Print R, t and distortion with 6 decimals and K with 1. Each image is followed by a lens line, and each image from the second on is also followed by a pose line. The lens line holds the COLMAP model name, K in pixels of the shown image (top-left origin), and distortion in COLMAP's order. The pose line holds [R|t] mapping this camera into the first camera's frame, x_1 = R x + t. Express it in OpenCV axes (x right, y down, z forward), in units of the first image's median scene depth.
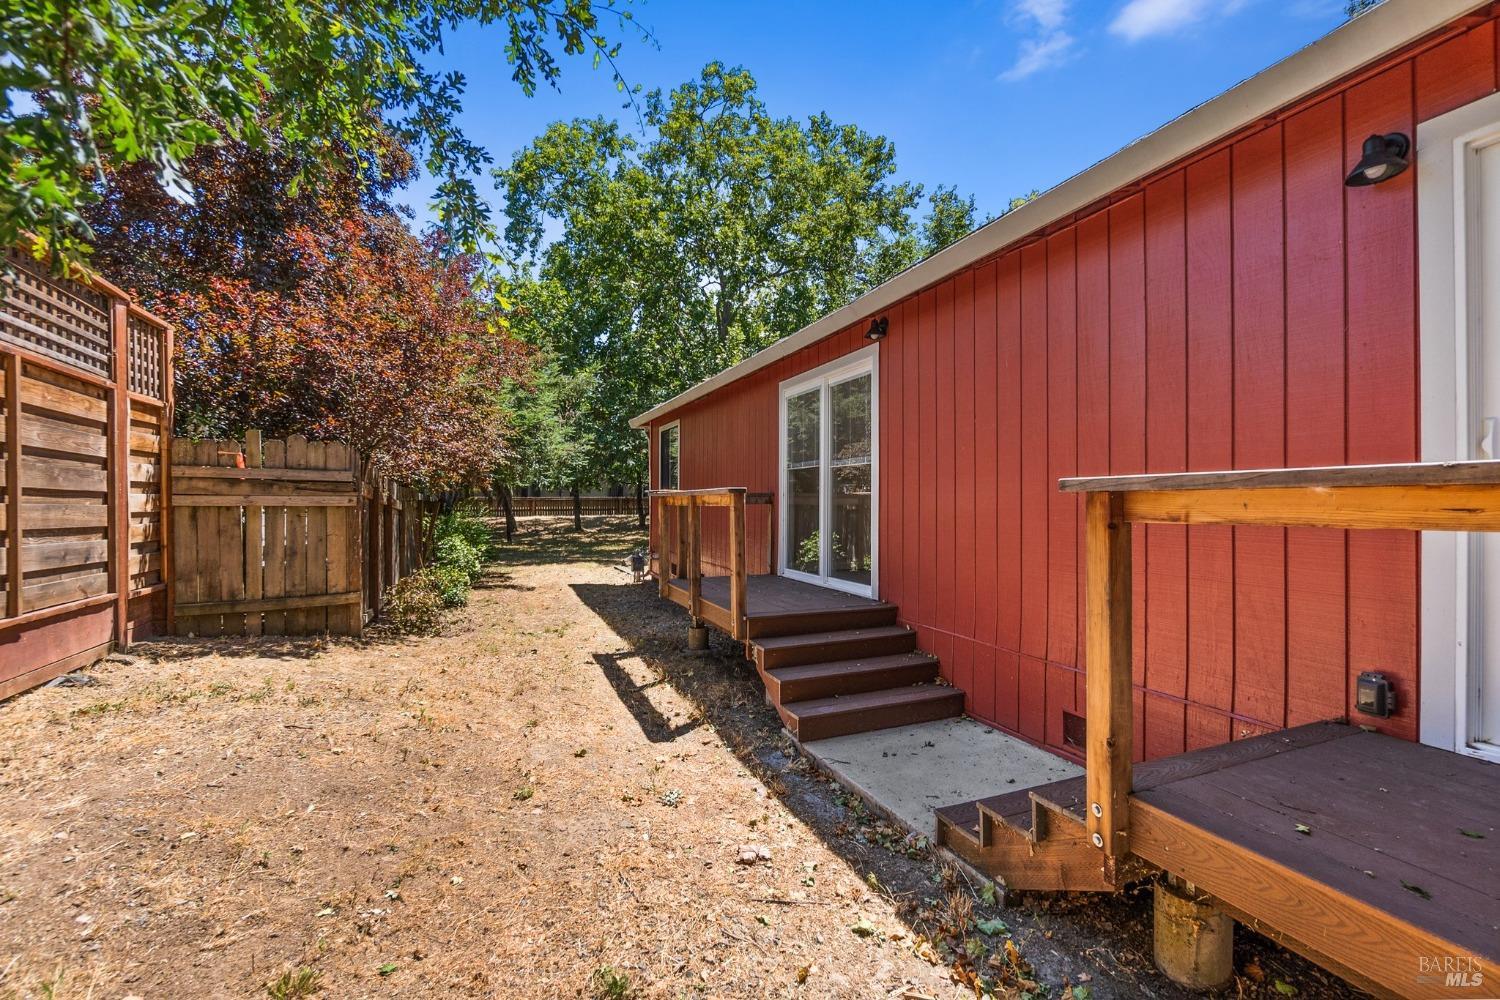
lens RADIAL K [[663.1, 0, 759.7], [0, 663.1, 502.2], [0, 0, 1]] dist [-0.002554, -0.000075]
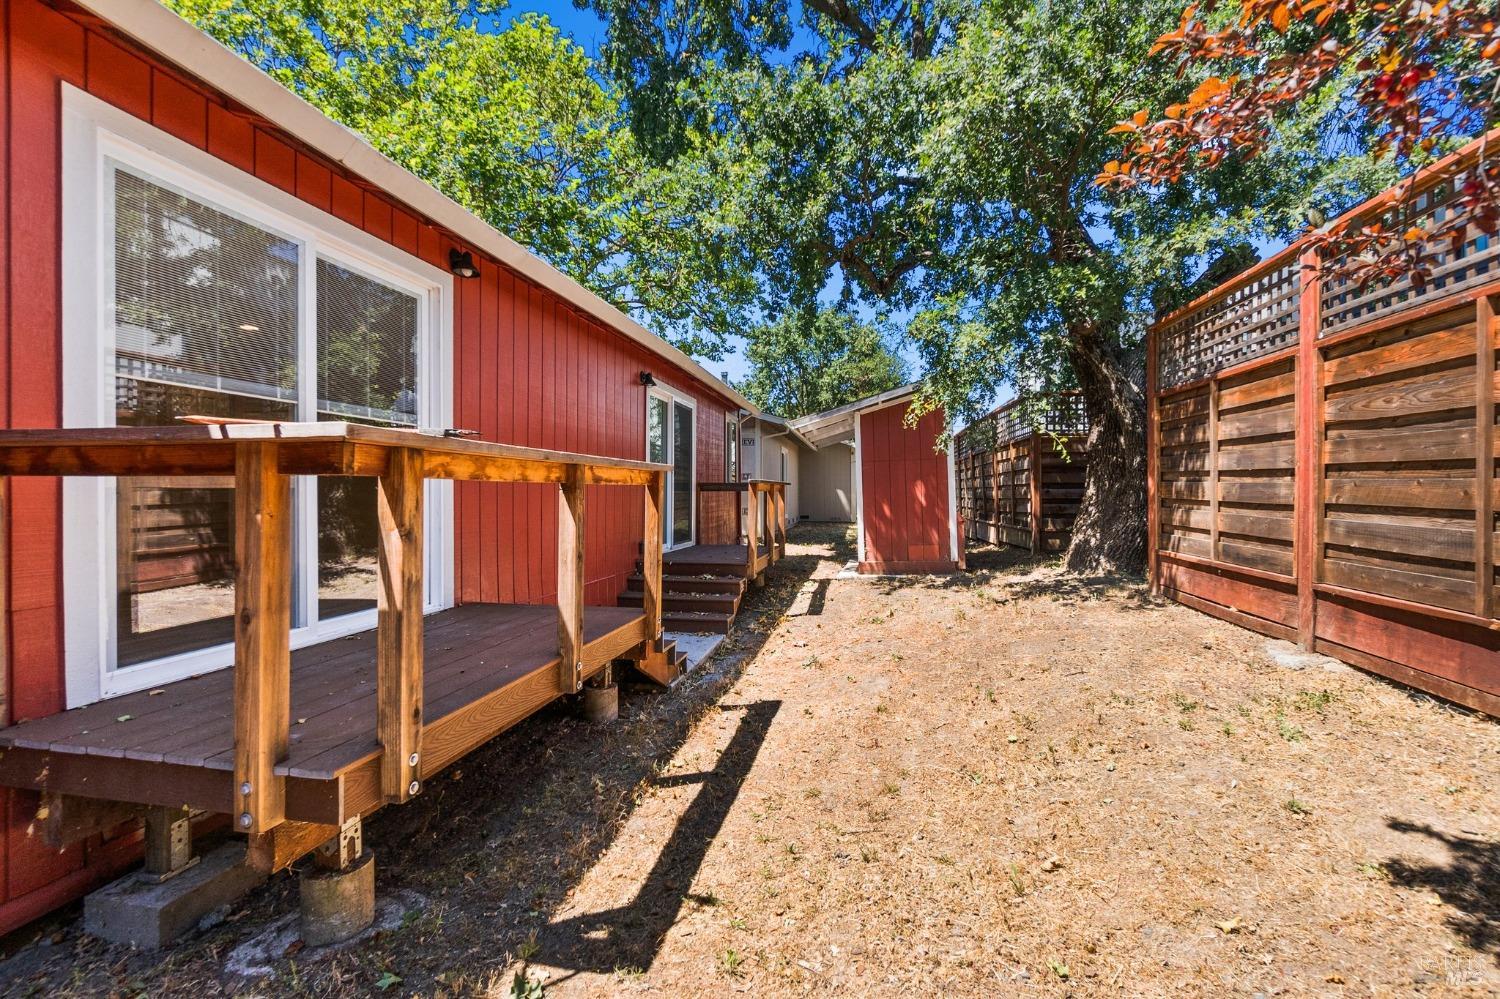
lens RADIAL K [[663.1, 0, 759.7], [0, 663.1, 501.7], [0, 0, 1]] dist [-0.002554, -0.000075]
pose [[-0.840995, -0.005945, 0.541010, -0.557471], [-0.007070, 0.999975, -0.000002, 0.020203], [-0.540997, -0.003827, -0.841016, 1.491211]]
